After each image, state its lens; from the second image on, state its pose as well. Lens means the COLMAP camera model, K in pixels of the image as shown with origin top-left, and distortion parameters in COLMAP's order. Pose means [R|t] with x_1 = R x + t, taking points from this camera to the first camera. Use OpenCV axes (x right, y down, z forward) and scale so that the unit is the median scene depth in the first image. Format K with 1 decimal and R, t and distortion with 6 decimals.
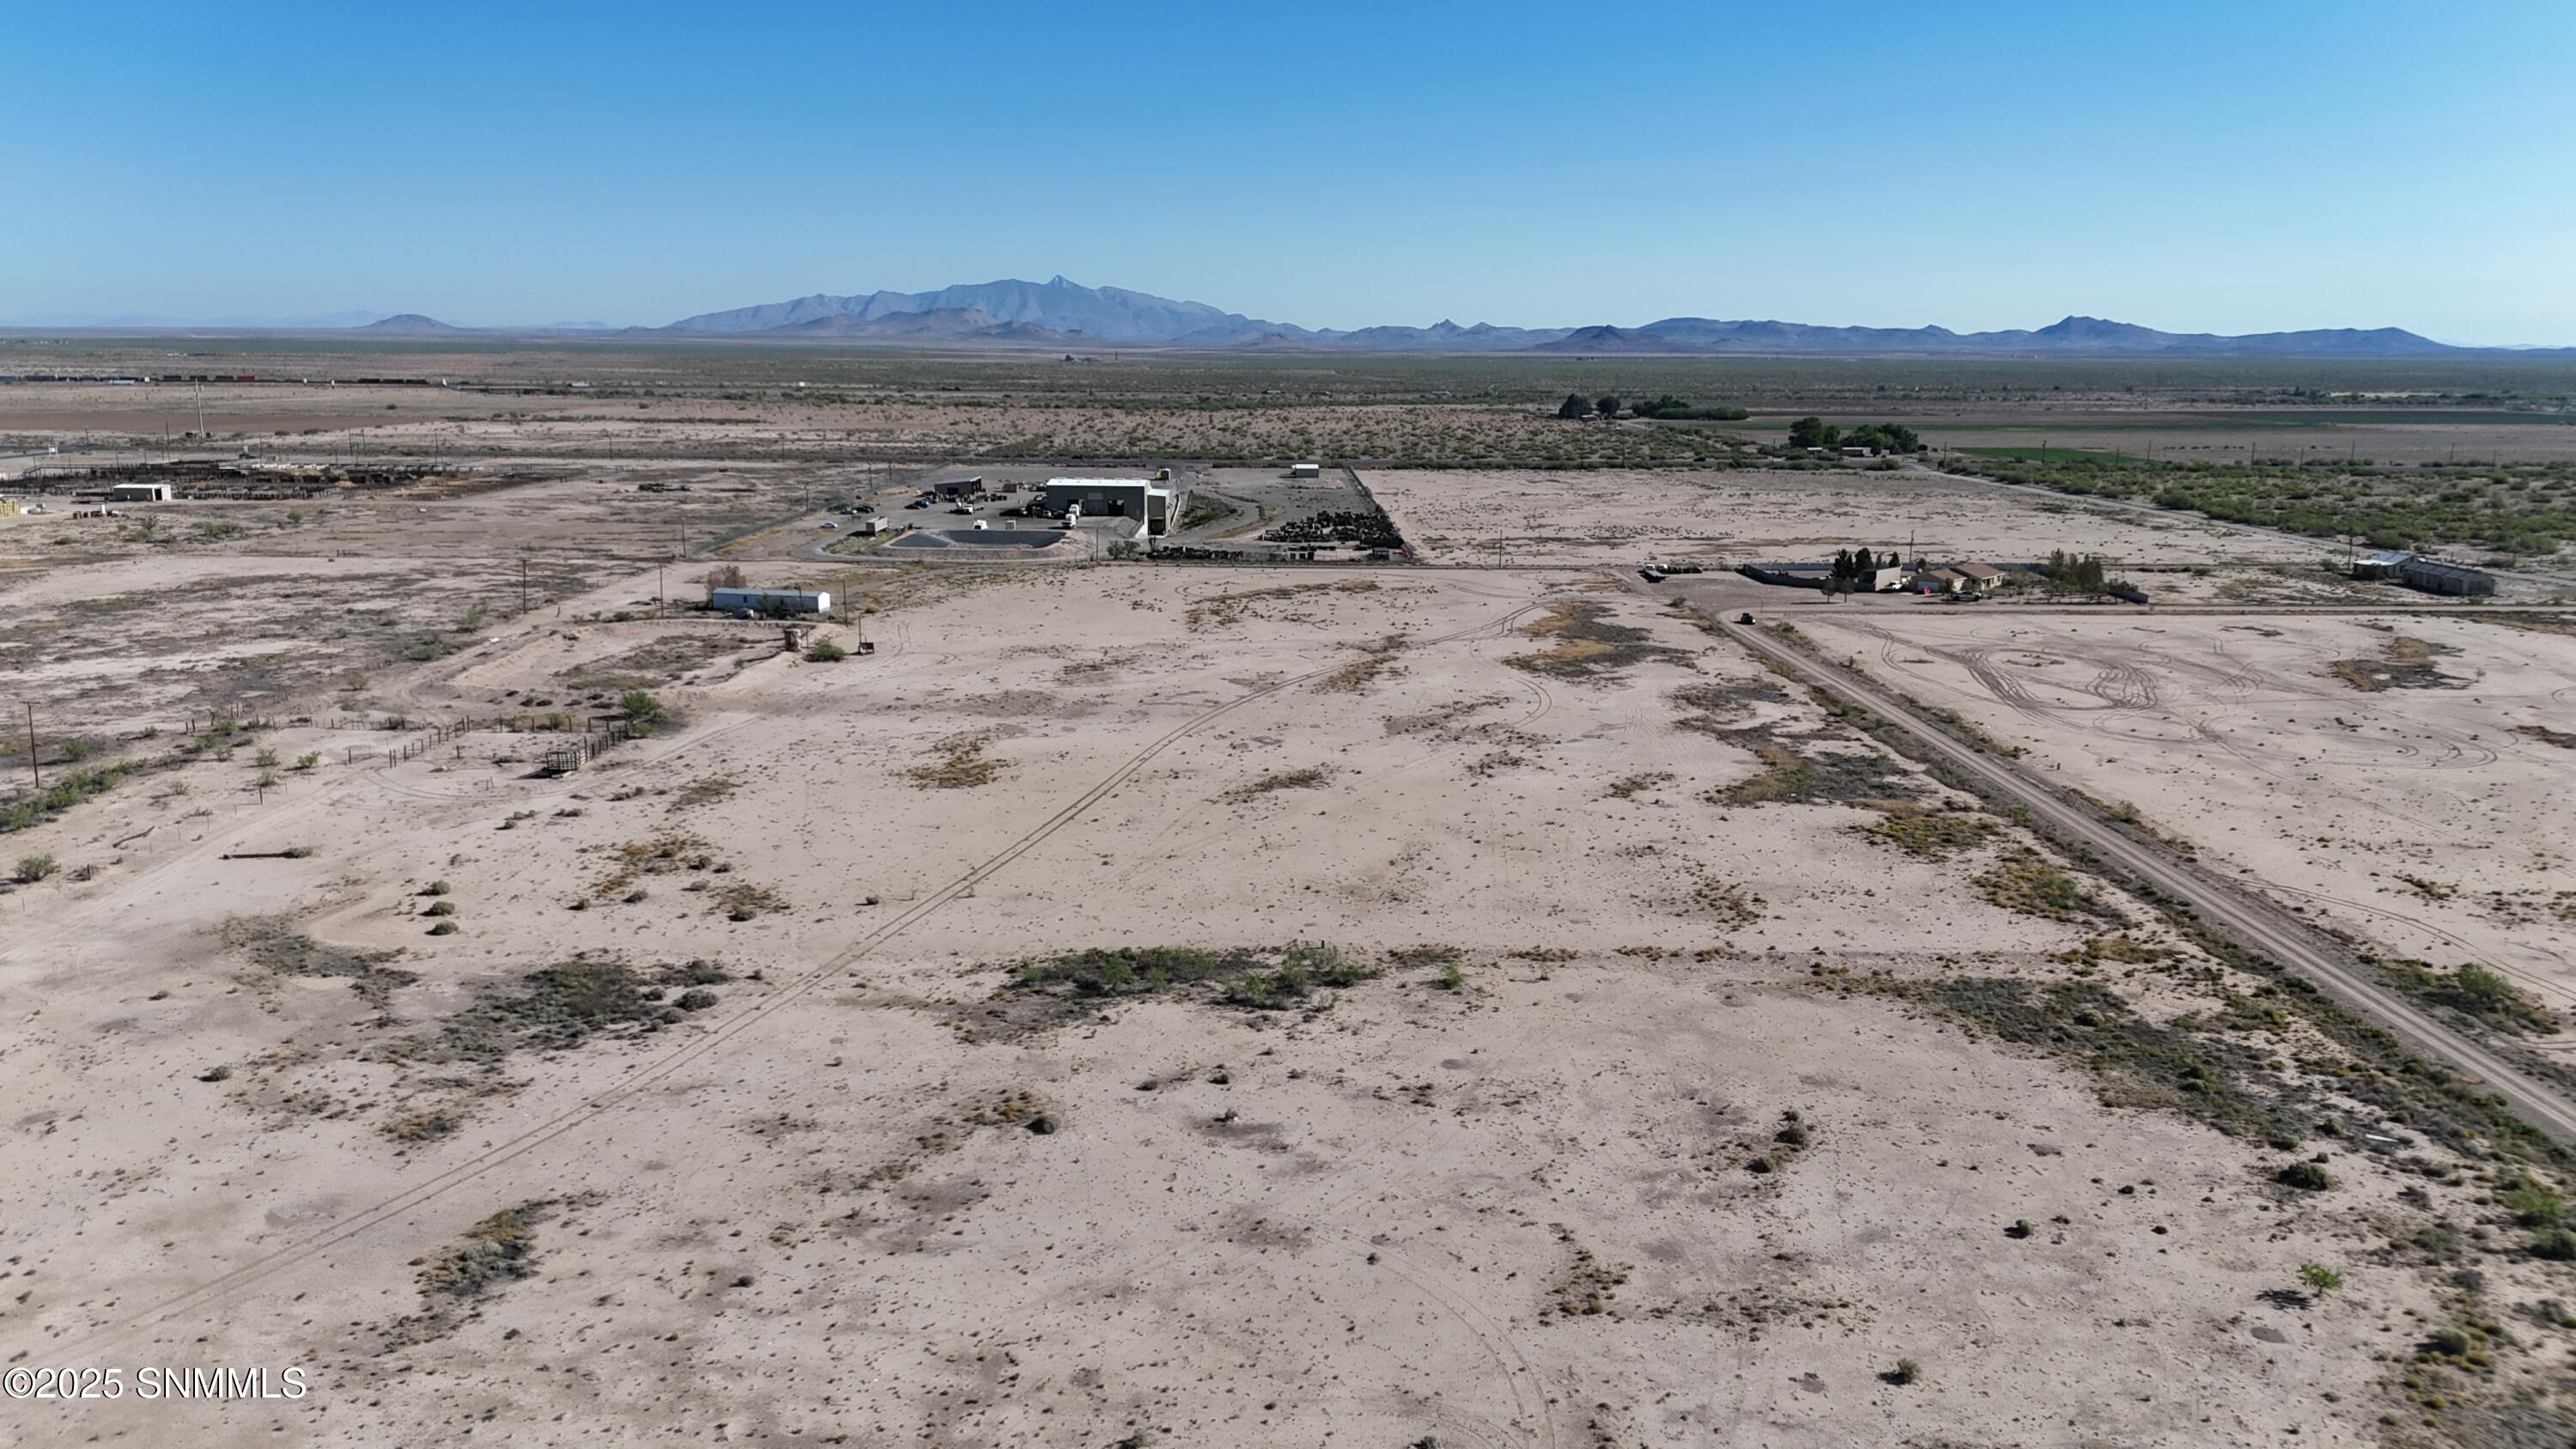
lens RADIAL K [[1872.6, 0, 1295.0], [0, 1872.6, 731.6], [0, 0, 1]] dist [0.077823, -0.074704]
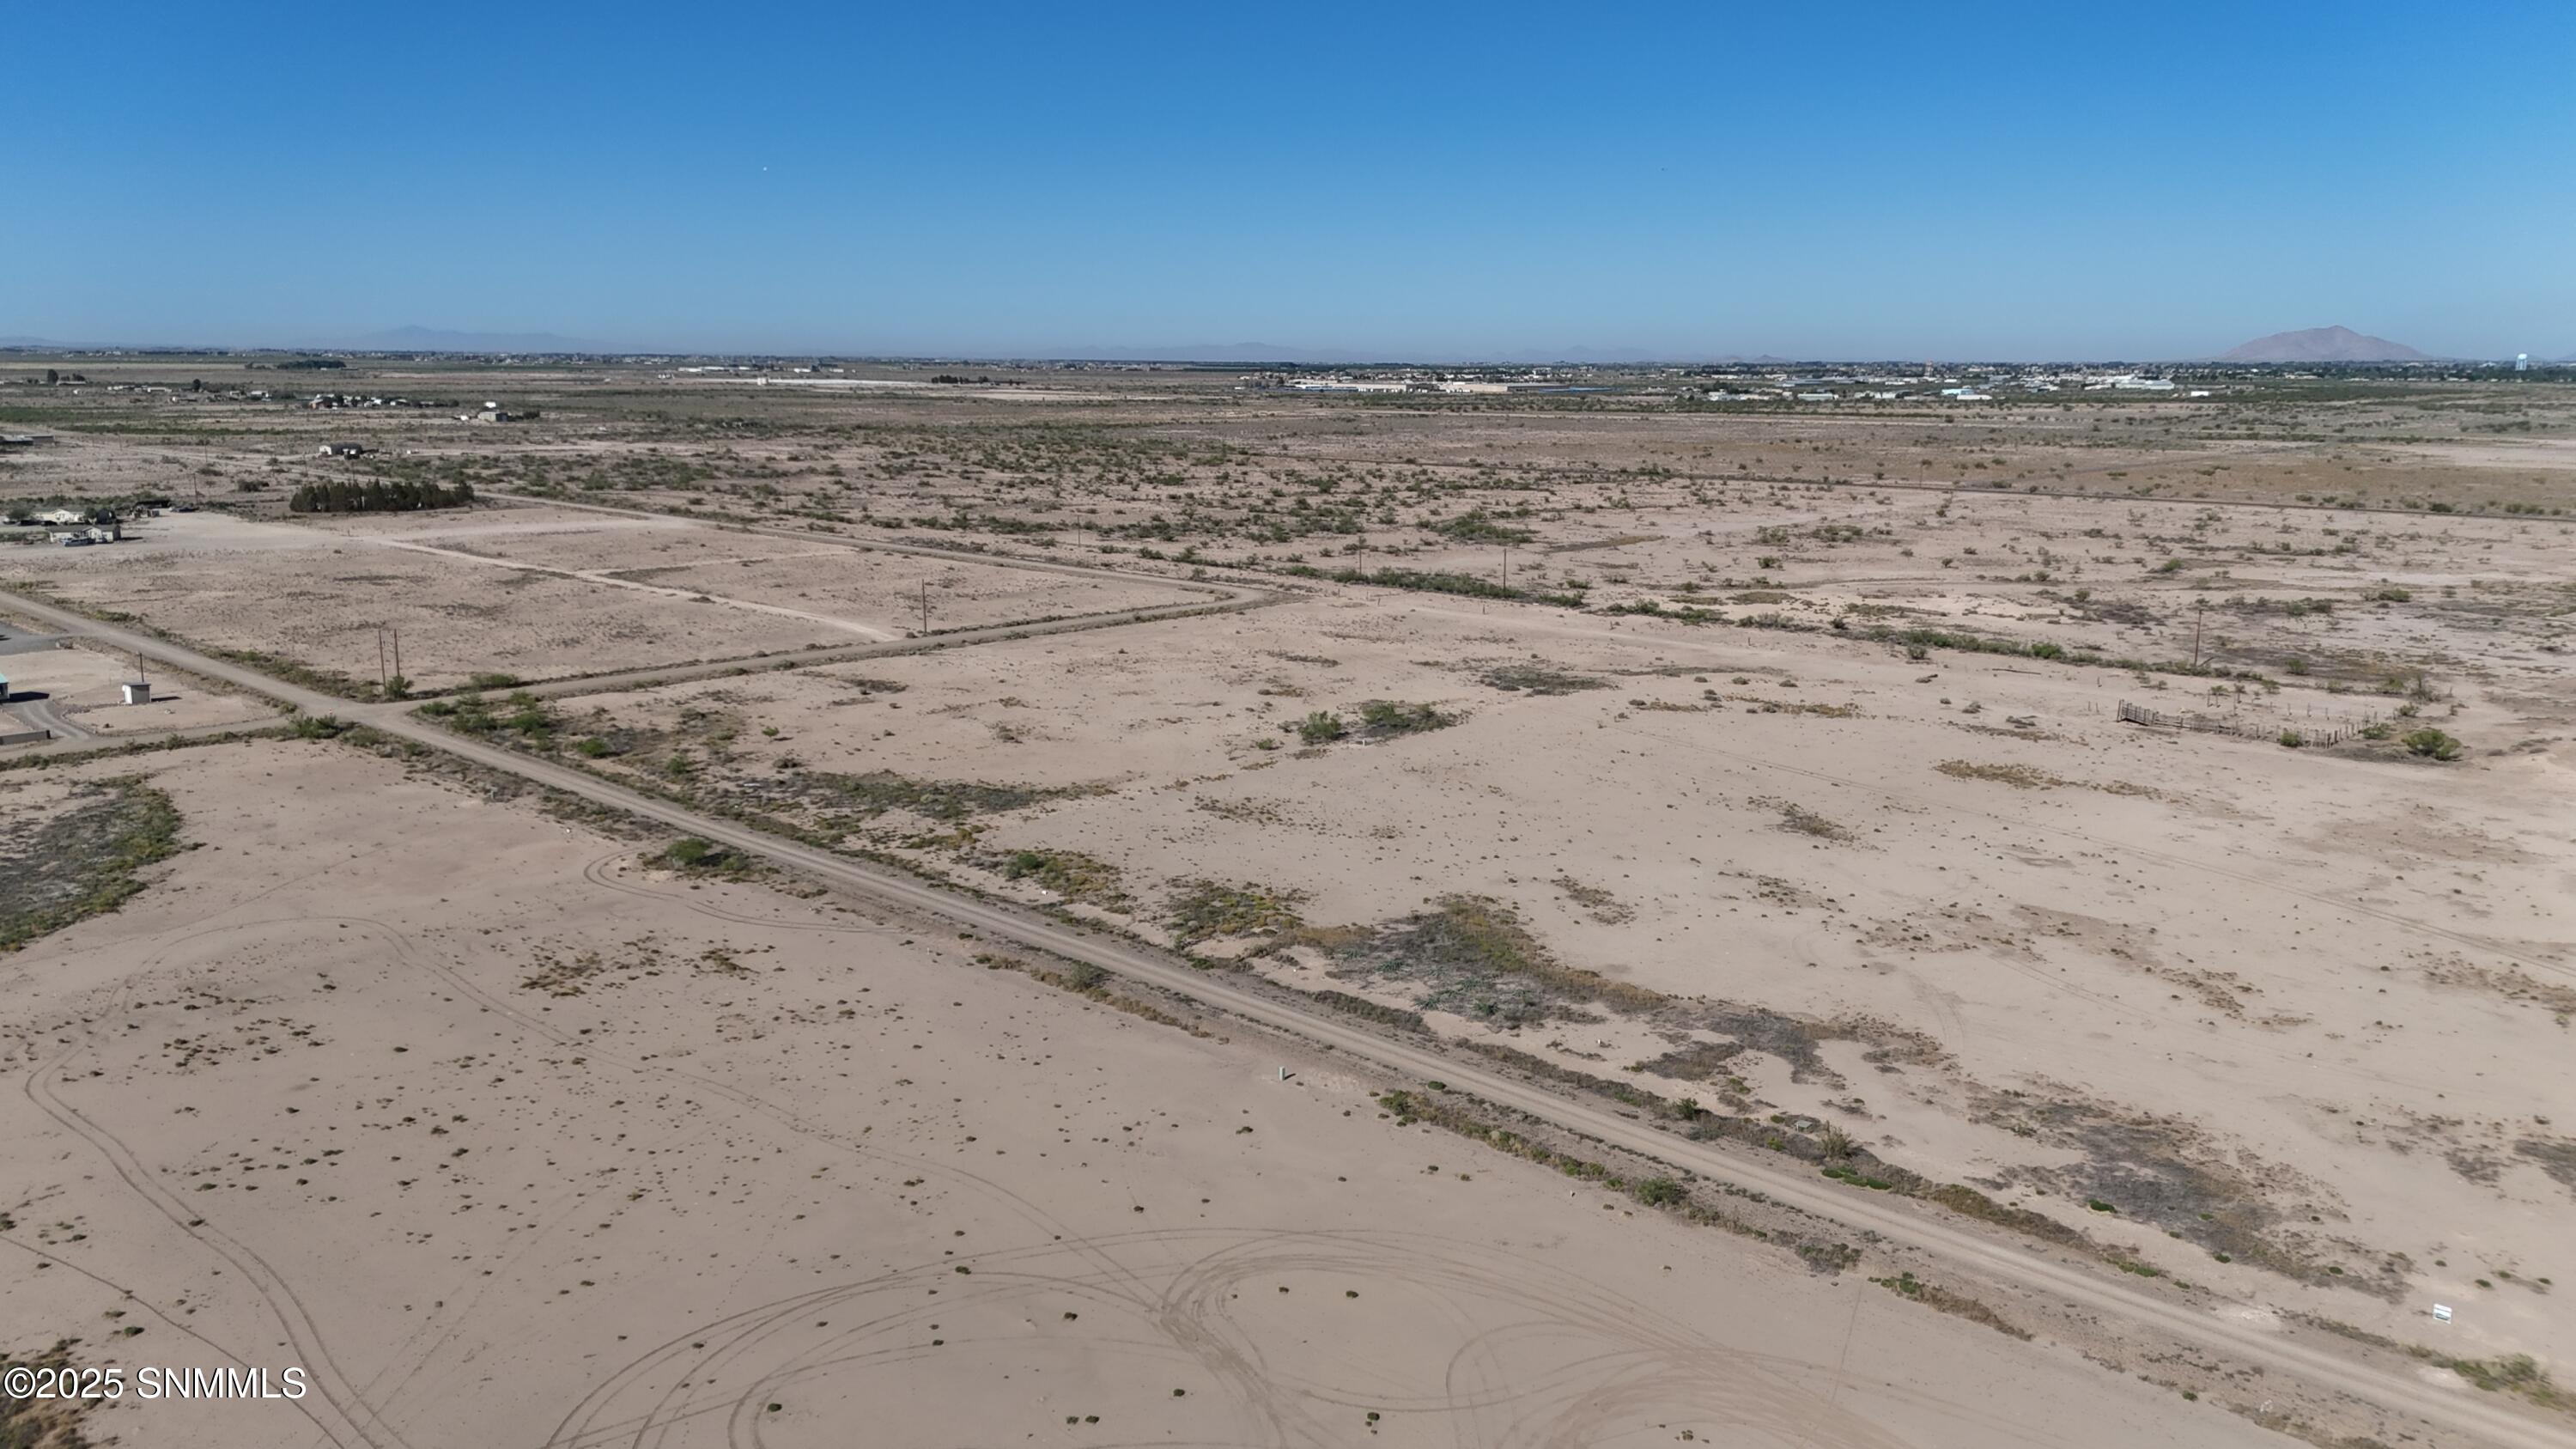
lens RADIAL K [[1872.6, 0, 1292.9], [0, 1872.6, 722.1], [0, 0, 1]] dist [0.077823, -0.074704]
pose [[-0.692048, 0.123640, -0.711184, 1.199756], [-0.155119, 0.936733, 0.313798, -0.393941], [0.704988, 0.327482, -0.629085, 2.000595]]
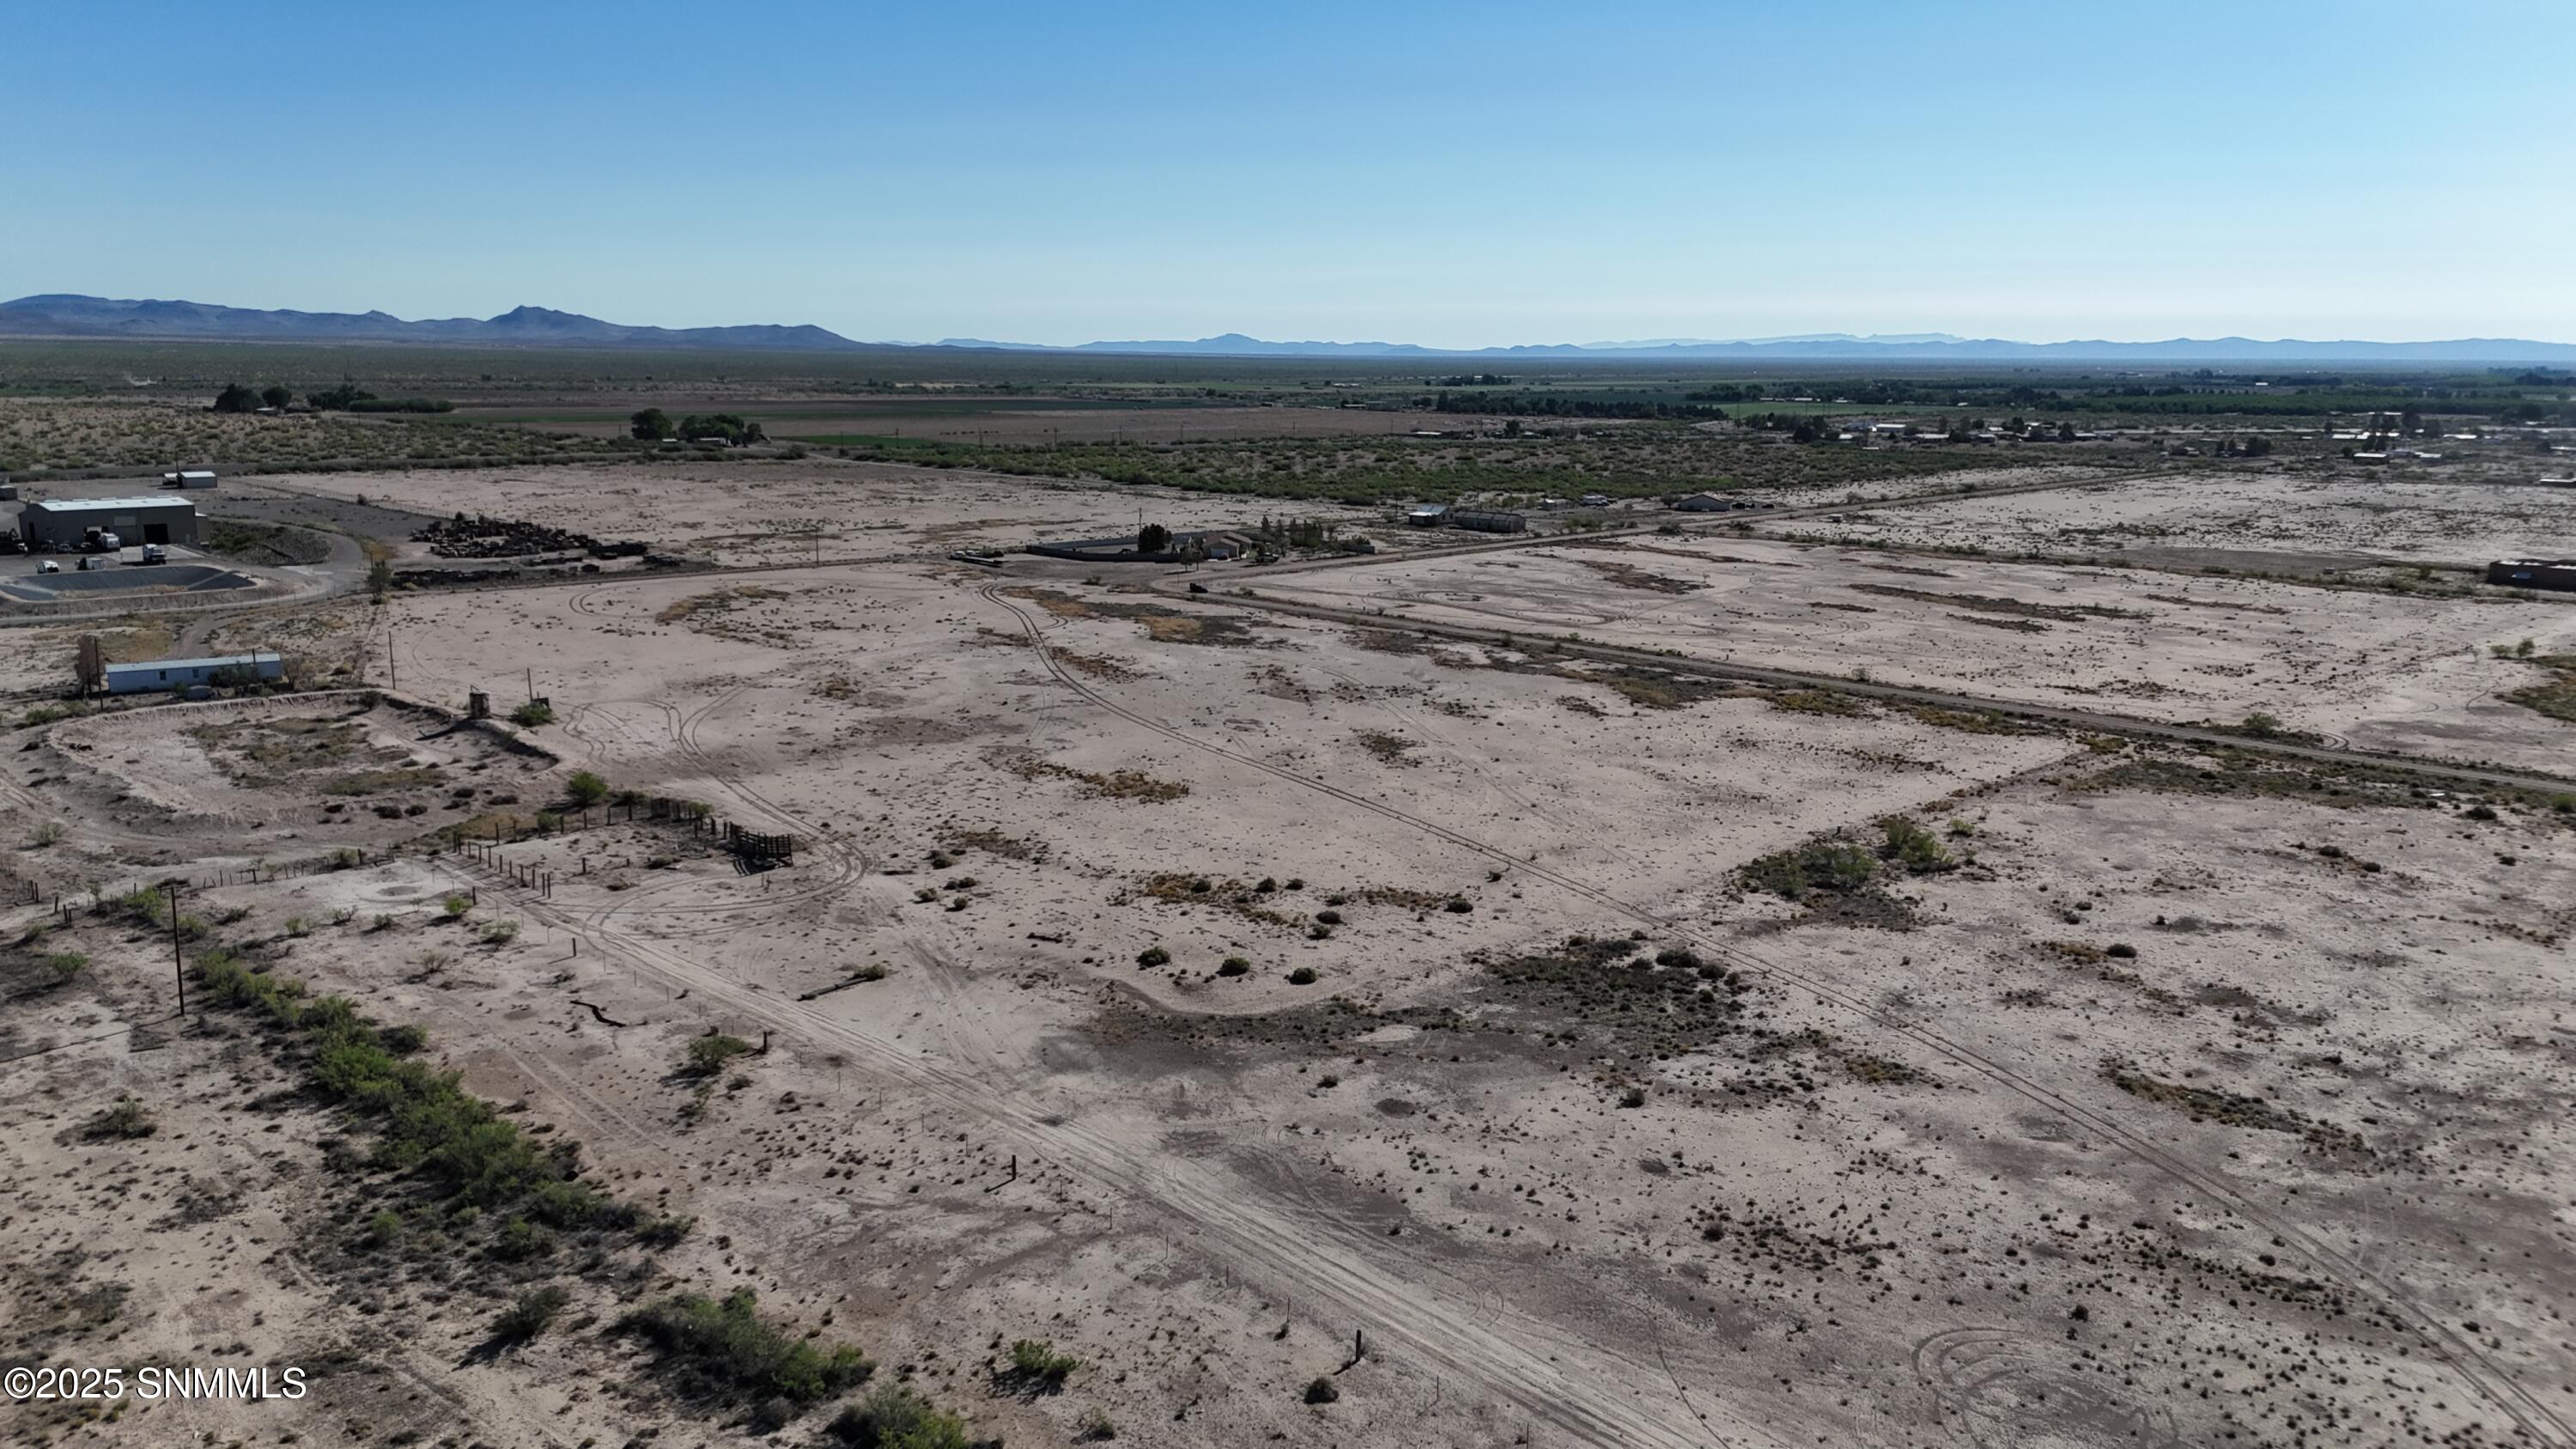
lens RADIAL K [[1872.6, 0, 1301.0], [0, 1872.6, 710.7], [0, 0, 1]] dist [0.077823, -0.074704]
pose [[0.716593, -0.128291, 0.685592, -1.130722], [0.131900, 0.990129, 0.047412, -0.073799], [-0.684907, 0.056454, 0.726440, 0.341524]]
